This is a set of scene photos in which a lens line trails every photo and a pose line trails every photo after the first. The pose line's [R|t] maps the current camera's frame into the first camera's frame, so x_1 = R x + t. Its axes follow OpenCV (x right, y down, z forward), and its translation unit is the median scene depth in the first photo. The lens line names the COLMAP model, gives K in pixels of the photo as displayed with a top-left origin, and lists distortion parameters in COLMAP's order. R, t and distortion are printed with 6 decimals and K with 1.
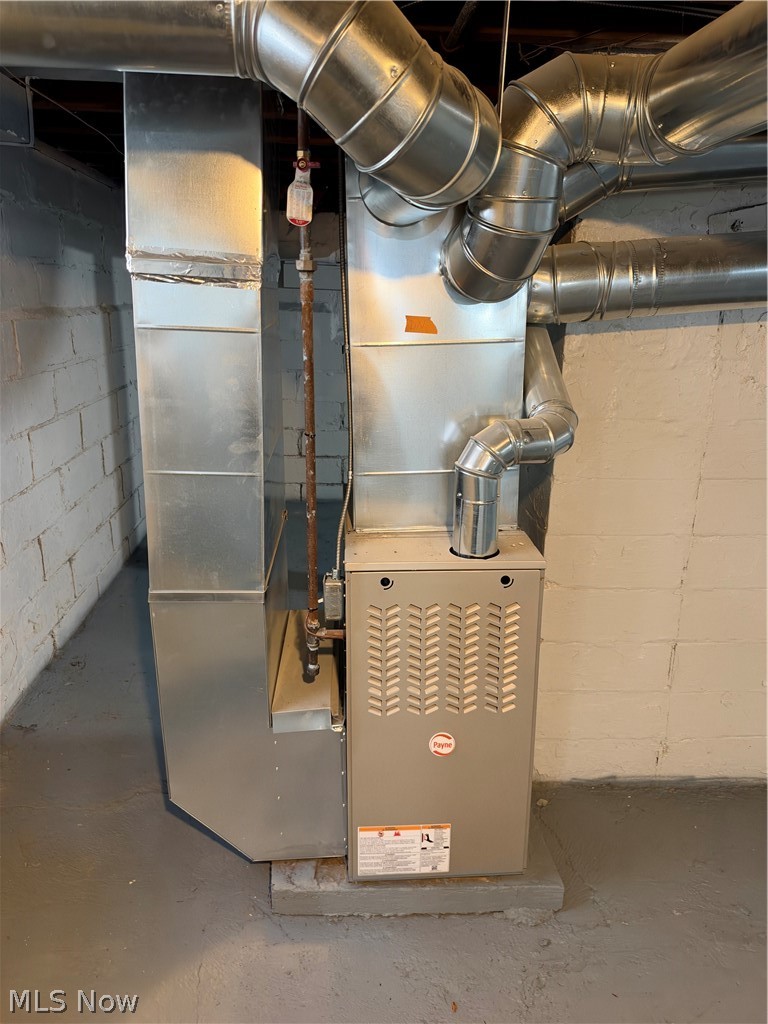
lens RADIAL K [[741.6, 0, 378.9], [0, 741.6, 514.4], [0, 0, 1]] dist [0.005394, -0.000125]
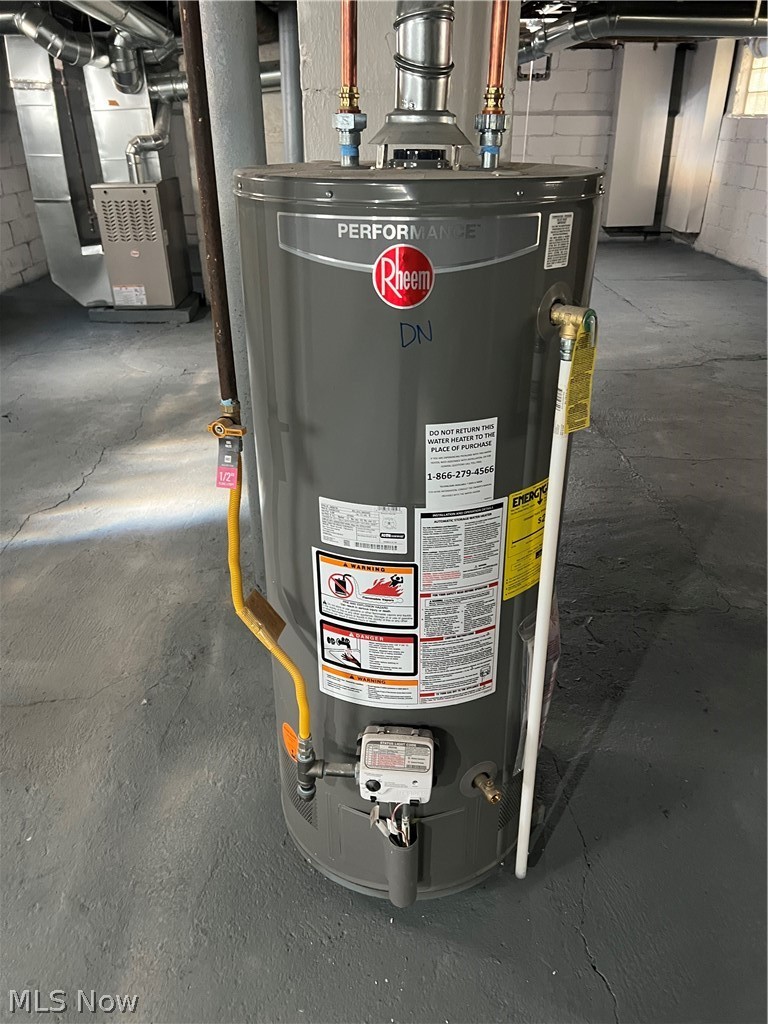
lens RADIAL K [[776.3, 0, 390.9], [0, 776.3, 520.8], [0, 0, 1]] dist [0.036535, -0.052554]
pose [[0.998692, -0.005290, -0.050864, 1.338757], [0.013830, 0.985512, 0.169041, 0.899138], [0.049233, -0.169523, 0.984296, -2.368327]]
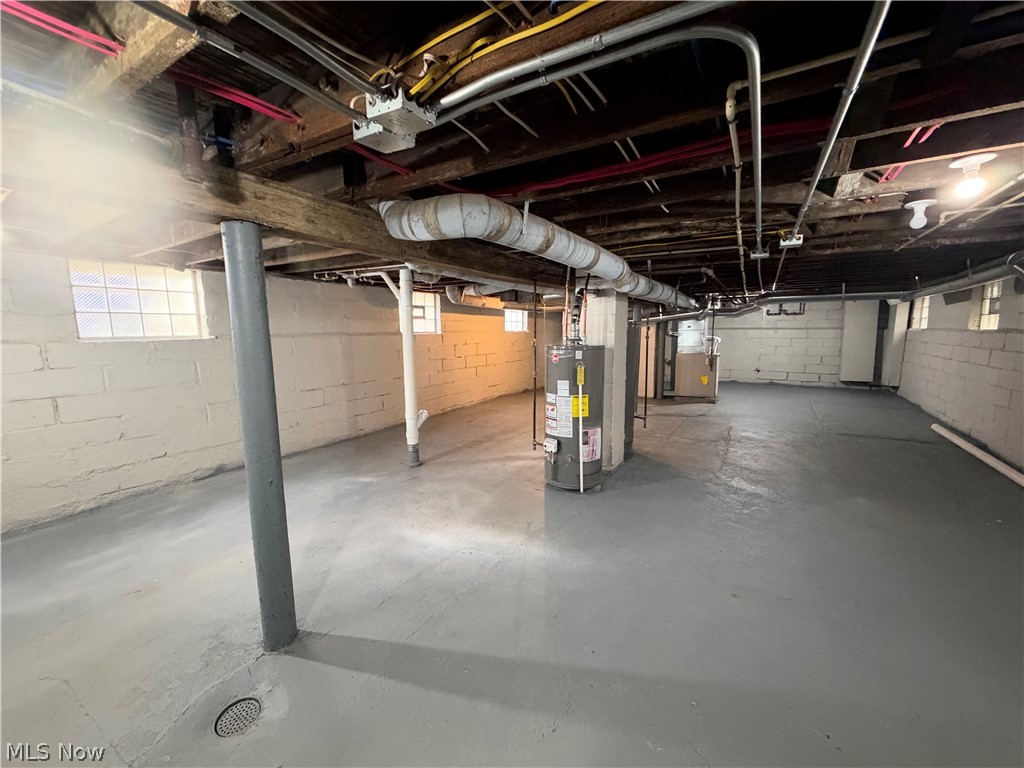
lens RADIAL K [[410.8, 0, 514.7], [0, 410.8, 387.8], [0, 0, 1]] dist [-0.001166, 0.000188]
pose [[0.791399, 0.049675, -0.609278, 2.463155], [-0.153720, 0.980837, -0.119700, 1.256343], [0.591656, 0.188389, 0.783870, -3.538661]]
